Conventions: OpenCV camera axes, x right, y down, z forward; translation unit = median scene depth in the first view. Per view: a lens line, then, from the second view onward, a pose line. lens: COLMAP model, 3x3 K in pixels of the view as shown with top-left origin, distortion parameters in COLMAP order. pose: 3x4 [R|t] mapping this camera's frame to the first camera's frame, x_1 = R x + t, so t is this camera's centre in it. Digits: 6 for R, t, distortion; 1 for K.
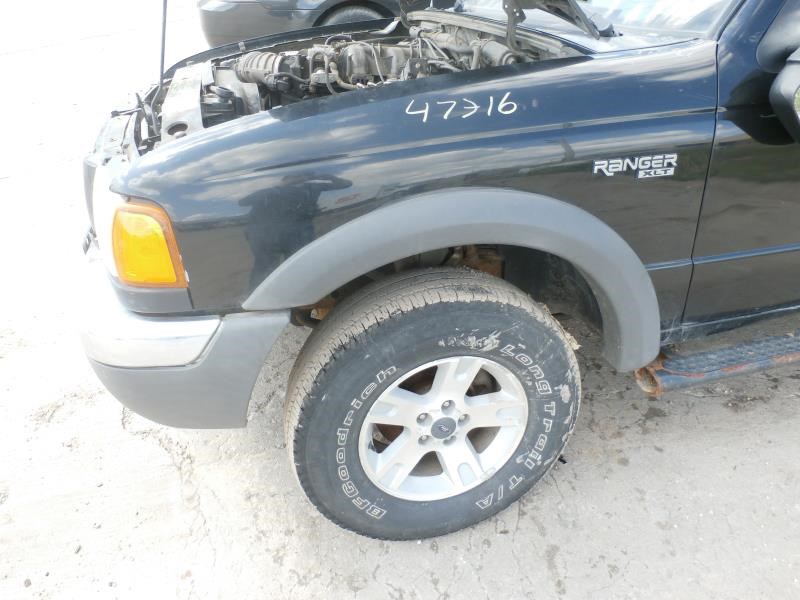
lens RADIAL K [[577.8, 0, 397.6], [0, 577.8, 302.4], [0, 0, 1]] dist [0.001968, 0.002267]
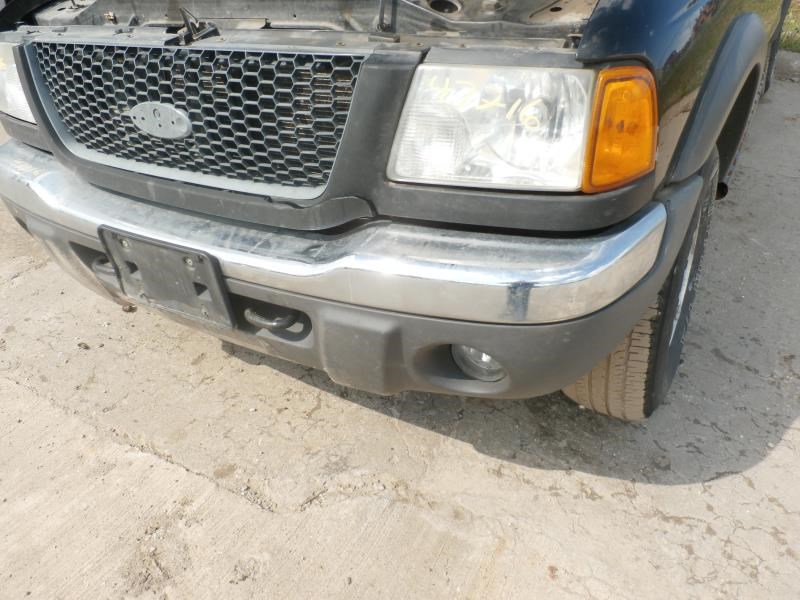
lens RADIAL K [[579.7, 0, 398.3], [0, 579.7, 296.1], [0, 0, 1]] dist [0.000149, 0.006787]
pose [[0.732730, -0.387436, 0.559464, -0.907919], [0.378138, 0.915312, 0.138618, -0.088841], [-0.565789, 0.109985, 0.817182, 0.447318]]
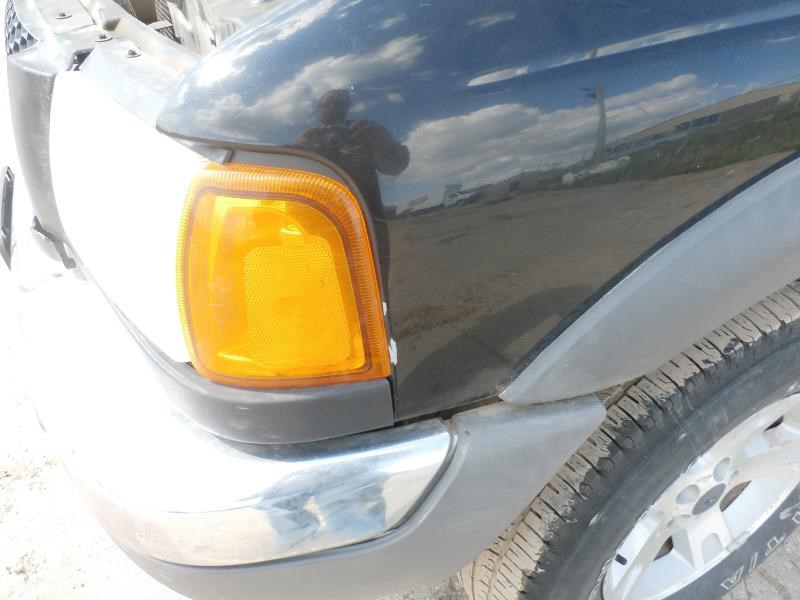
lens RADIAL K [[582.8, 0, 403.5], [0, 582.8, 290.5], [0, 0, 1]] dist [-0.003776, -0.003911]
pose [[0.981152, -0.102740, 0.163663, -0.328477], [0.085585, 0.990390, 0.108644, -0.100887], [-0.173253, -0.092590, 0.980516, 0.488391]]
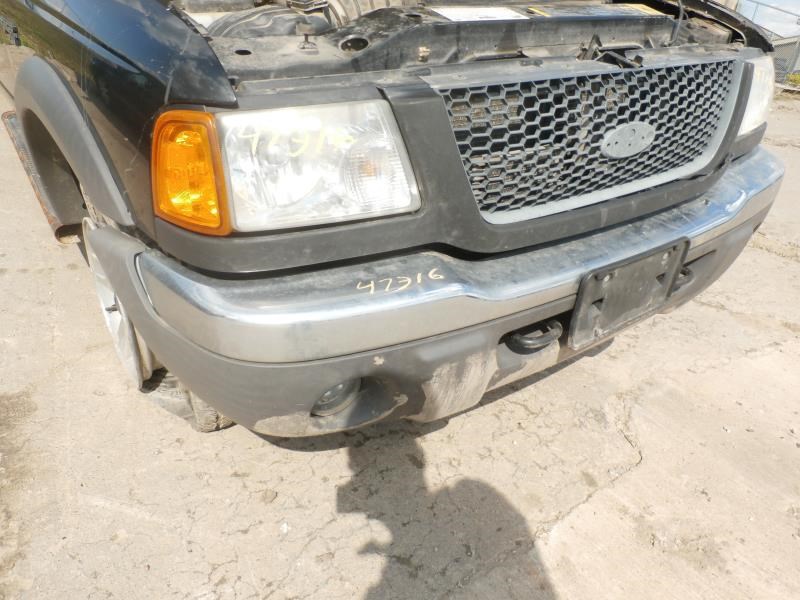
lens RADIAL K [[577.8, 0, 397.6], [0, 577.8, 302.4], [0, 0, 1]] dist [0.001968, 0.002267]
pose [[-0.302162, -0.479722, 0.823751, -1.281331], [0.446871, 0.692025, 0.566928, -0.745779], [-0.842024, 0.539415, 0.005270, 1.600323]]
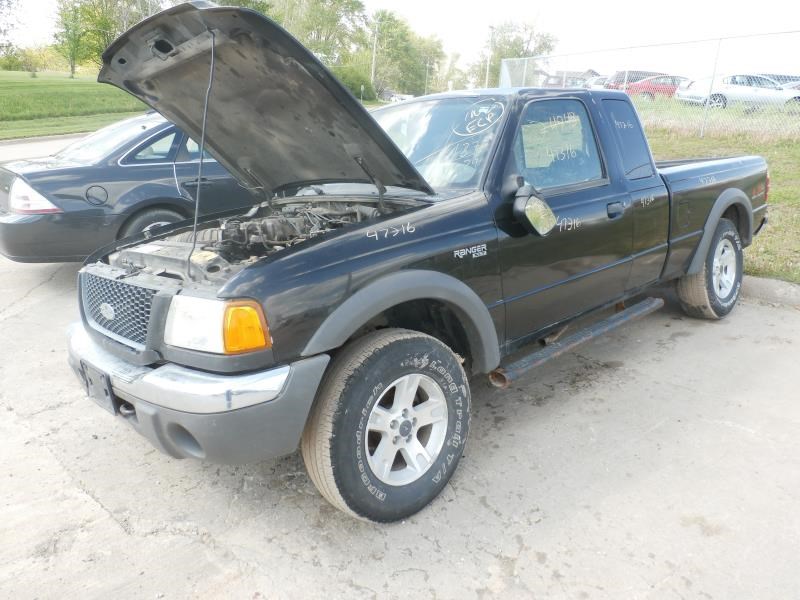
lens RADIAL K [[576.4, 0, 372.1], [0, 576.4, 324.4], [0, 0, 1]] dist [0.038982, 0.008093]
pose [[0.904159, -0.168775, 0.392443, -0.589054], [0.267666, 0.939783, -0.212516, 0.269736], [-0.332944, 0.297192, 0.894888, -0.470066]]
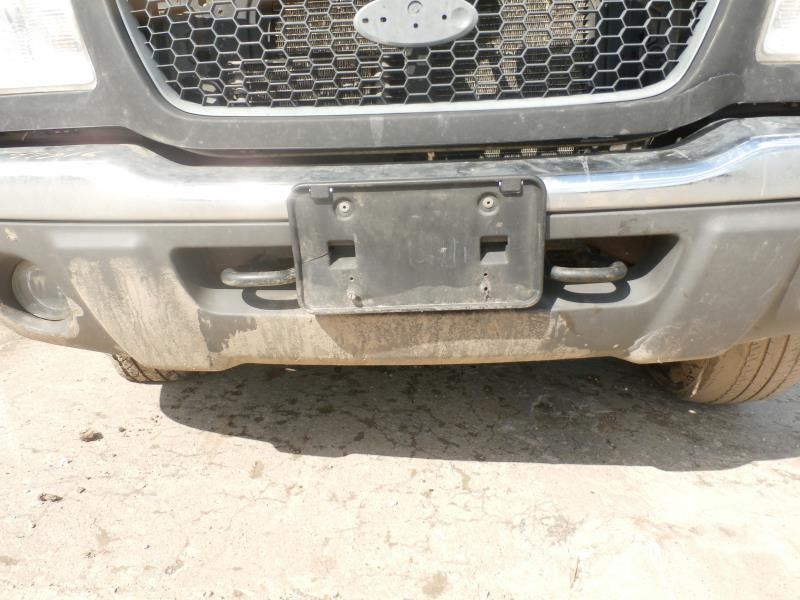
lens RADIAL K [[577.8, 0, 397.6], [0, 577.8, 302.4], [0, 0, 1]] dist [0.001968, 0.002267]
pose [[0.335686, -0.283407, 0.898329, -1.192500], [0.491703, 0.866150, 0.089516, -0.138189], [-0.803457, 0.411662, 0.430107, 1.108882]]
